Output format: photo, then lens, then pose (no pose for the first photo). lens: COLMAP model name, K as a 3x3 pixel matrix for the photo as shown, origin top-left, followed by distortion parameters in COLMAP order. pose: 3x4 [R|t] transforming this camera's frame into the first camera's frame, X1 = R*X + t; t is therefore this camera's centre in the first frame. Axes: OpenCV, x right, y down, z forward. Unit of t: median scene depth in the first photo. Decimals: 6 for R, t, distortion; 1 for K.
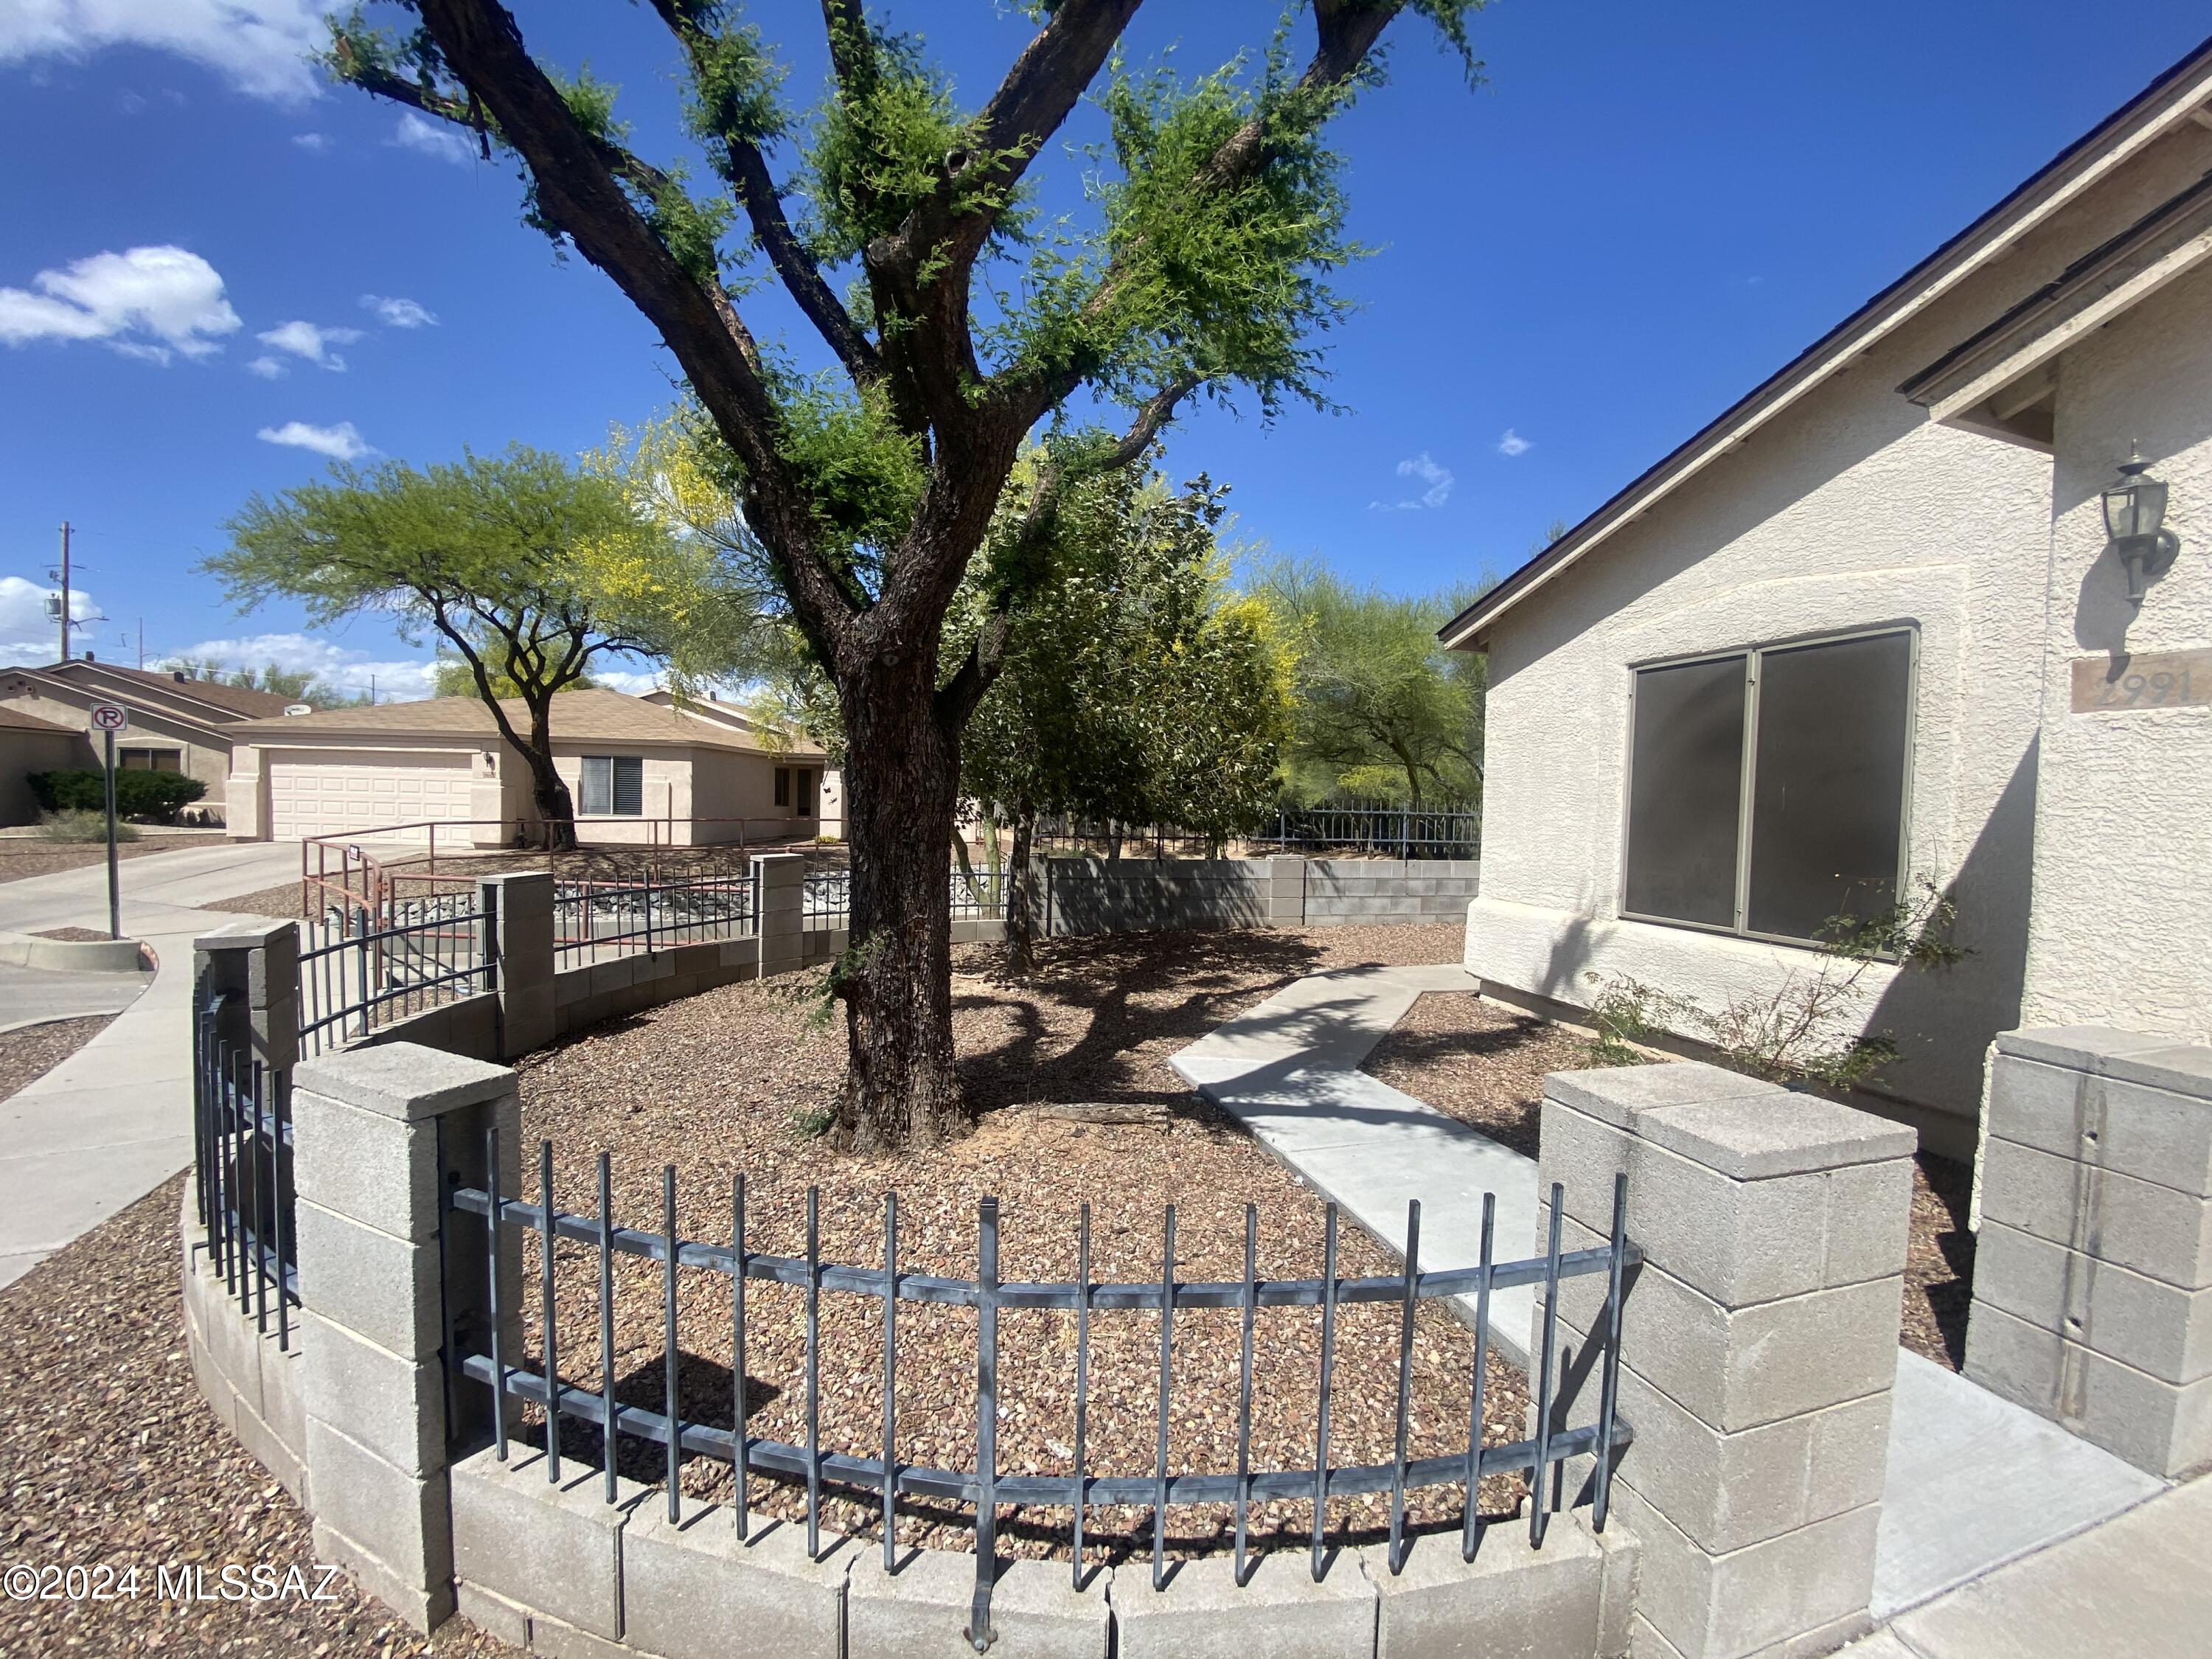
lens RADIAL K [[875.1, 0, 1080.1], [0, 875.1, 828.7], [0, 0, 1]] dist [0.001938, -0.015377]
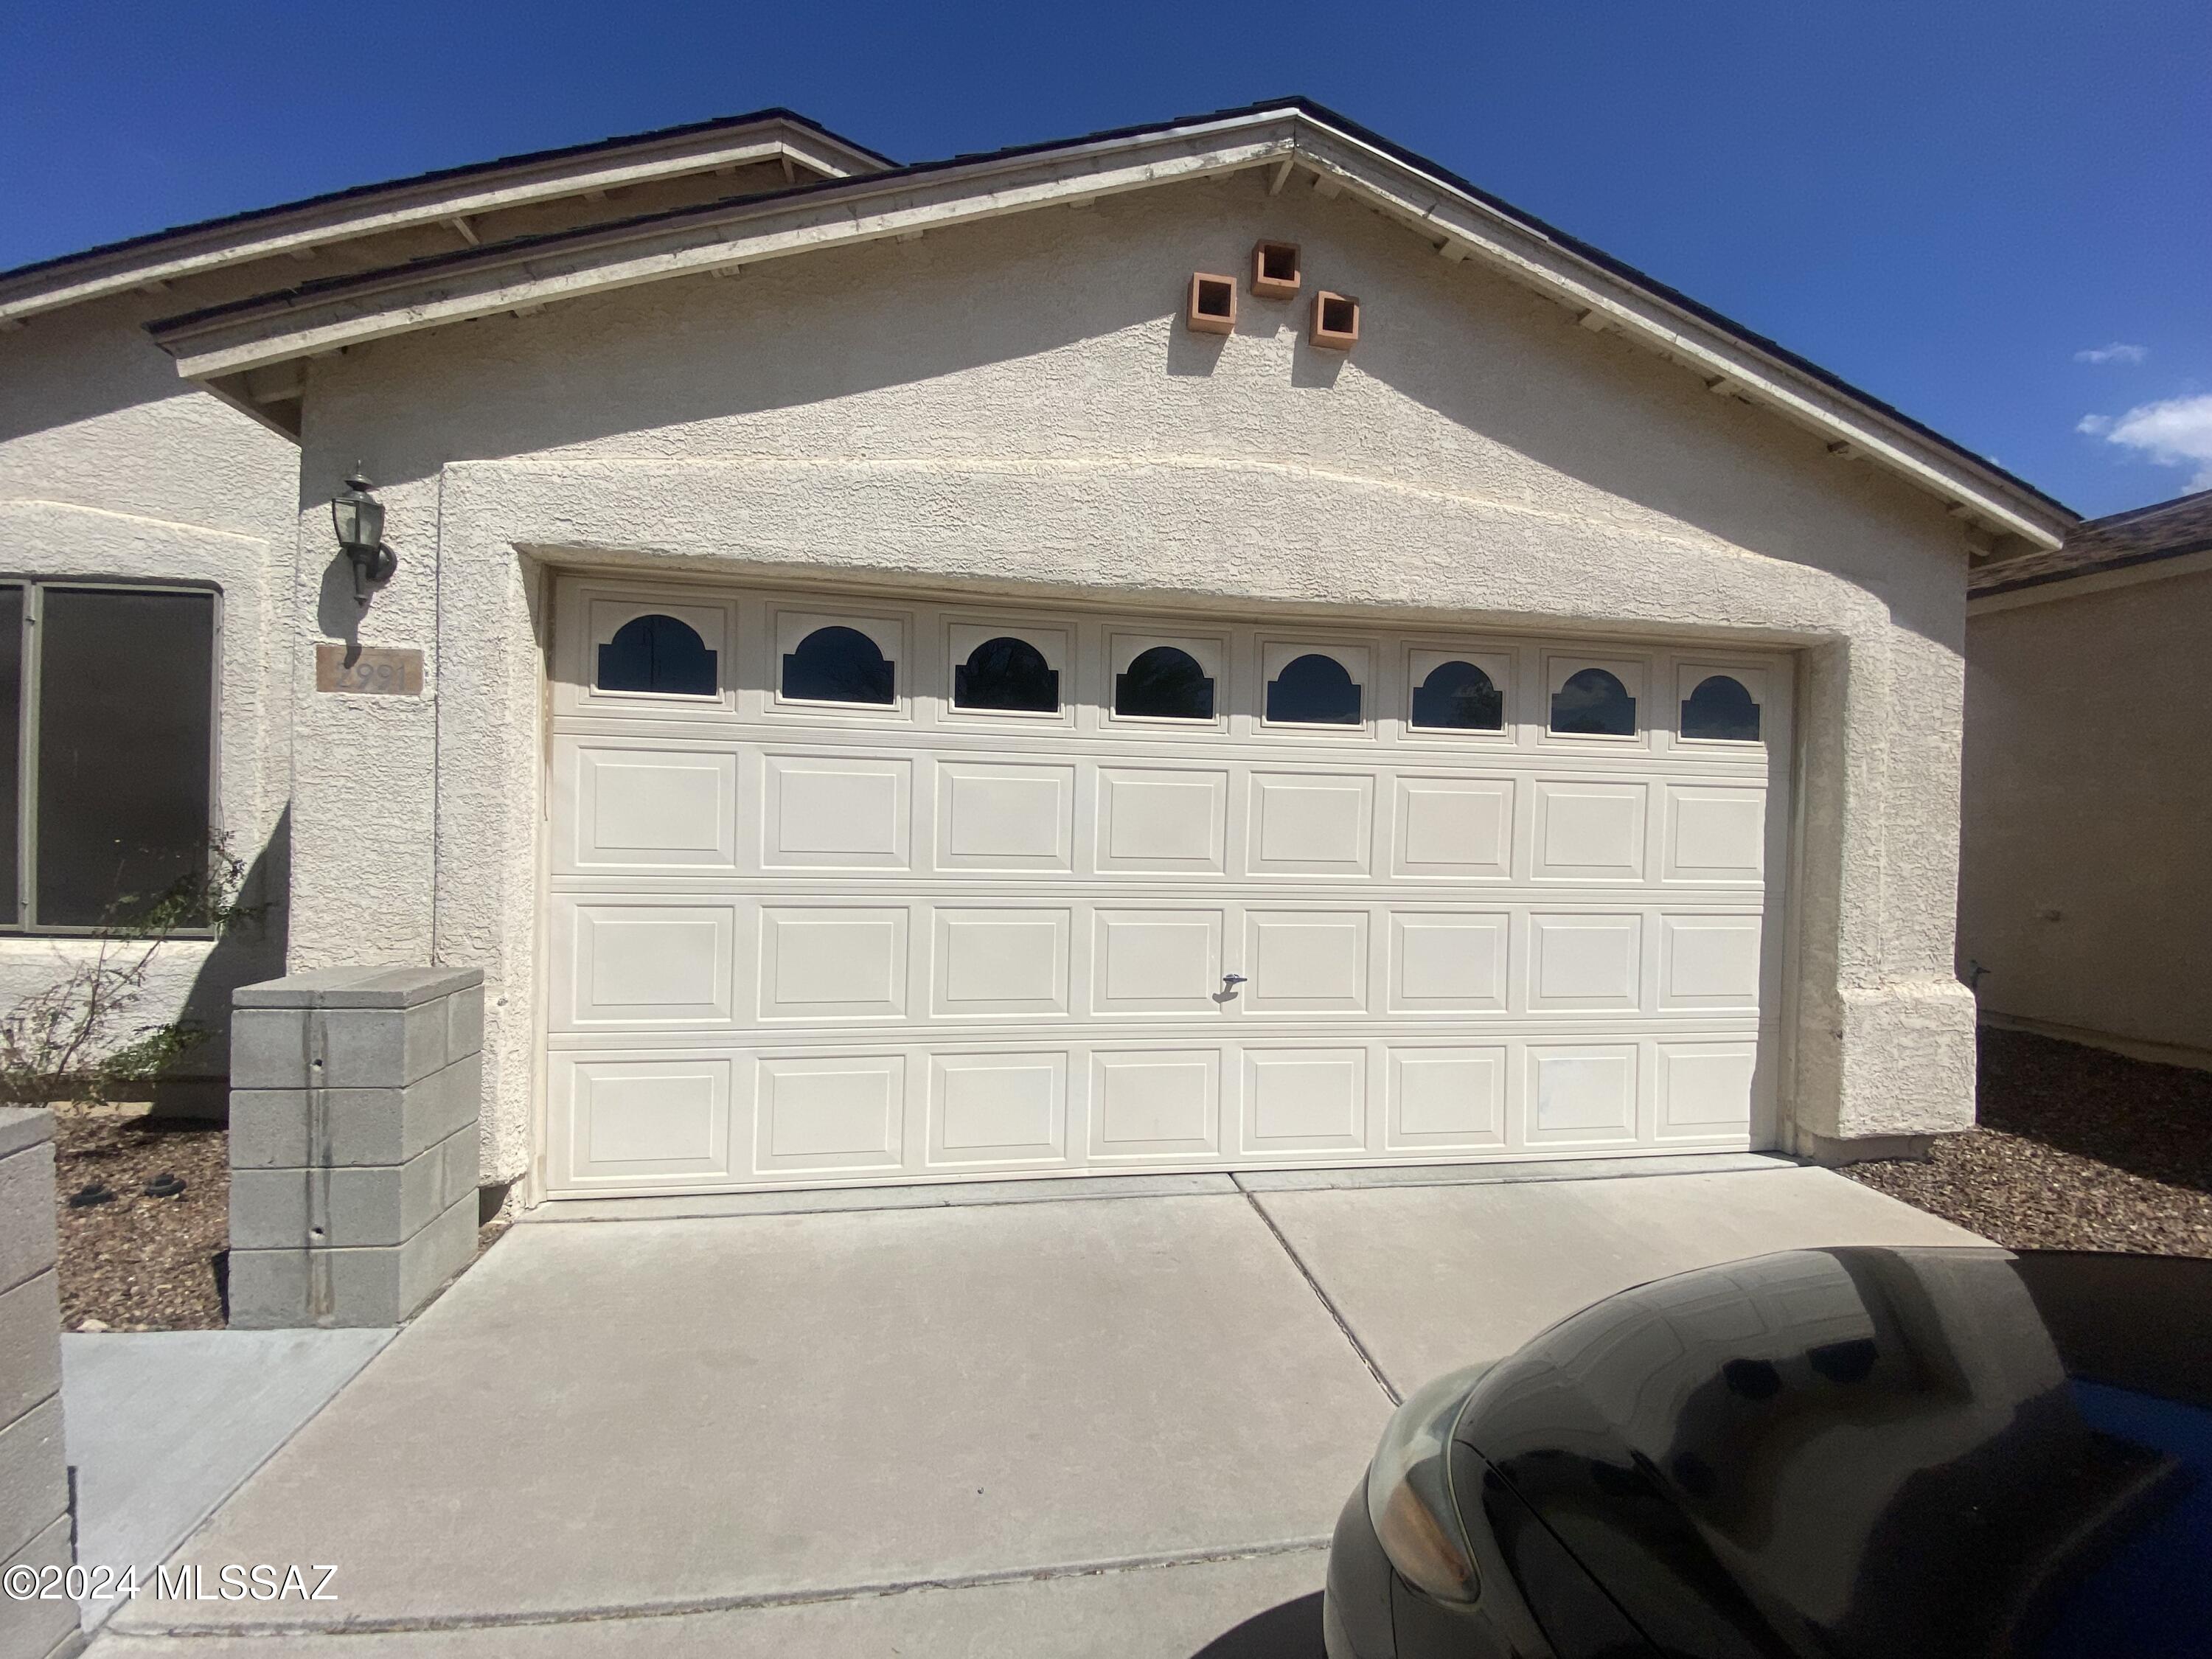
lens RADIAL K [[888.8, 0, 1111.7], [0, 888.8, 829.1], [0, 0, 1]] dist [0.008916, -0.017080]
pose [[0.096611, -0.031742, 0.994816, 0.084304], [0.008022, 0.999484, 0.031112, 0.013572], [-0.995290, 0.004974, 0.096816, -0.118767]]
